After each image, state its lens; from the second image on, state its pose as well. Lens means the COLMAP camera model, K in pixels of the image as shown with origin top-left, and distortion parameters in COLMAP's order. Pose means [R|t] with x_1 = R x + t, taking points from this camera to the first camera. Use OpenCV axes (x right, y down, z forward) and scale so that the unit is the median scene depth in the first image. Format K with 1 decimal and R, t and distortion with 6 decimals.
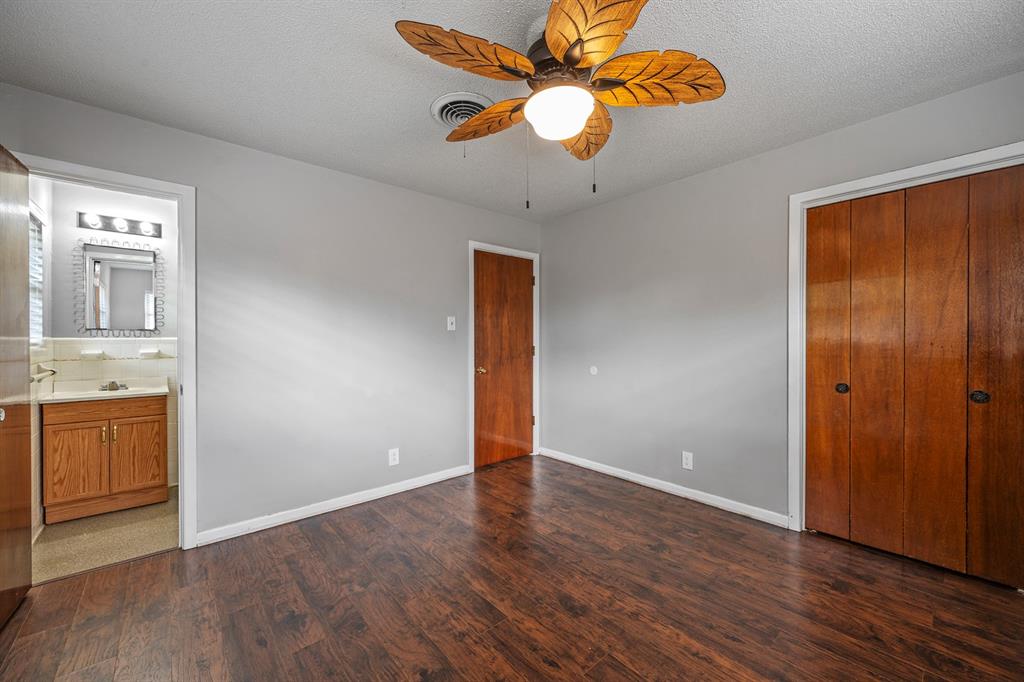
lens RADIAL K [[399.4, 0, 512.7], [0, 399.4, 341.3], [0, 0, 1]] dist [-0.001508, 0.000186]
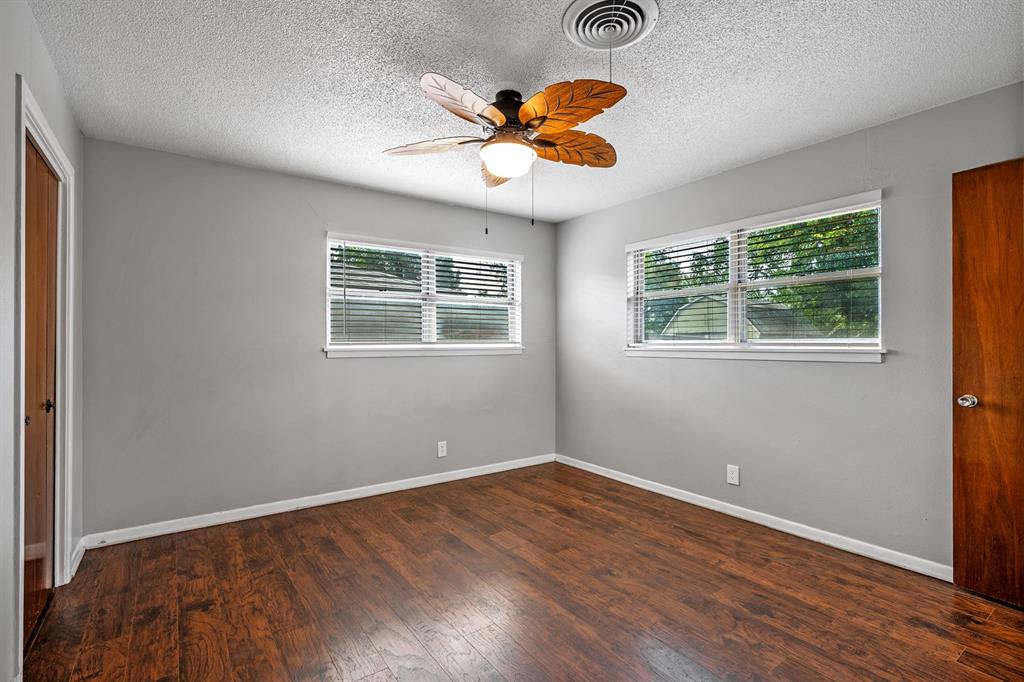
lens RADIAL K [[478.8, 0, 514.0], [0, 478.8, 345.4], [0, 0, 1]] dist [0.001385, 0.000045]
pose [[-0.995268, 0.006173, 0.096967, -0.033612], [0.006313, 0.999979, 0.001143, 0.002391], [-0.096958, 0.001750, -0.995287, 2.074356]]
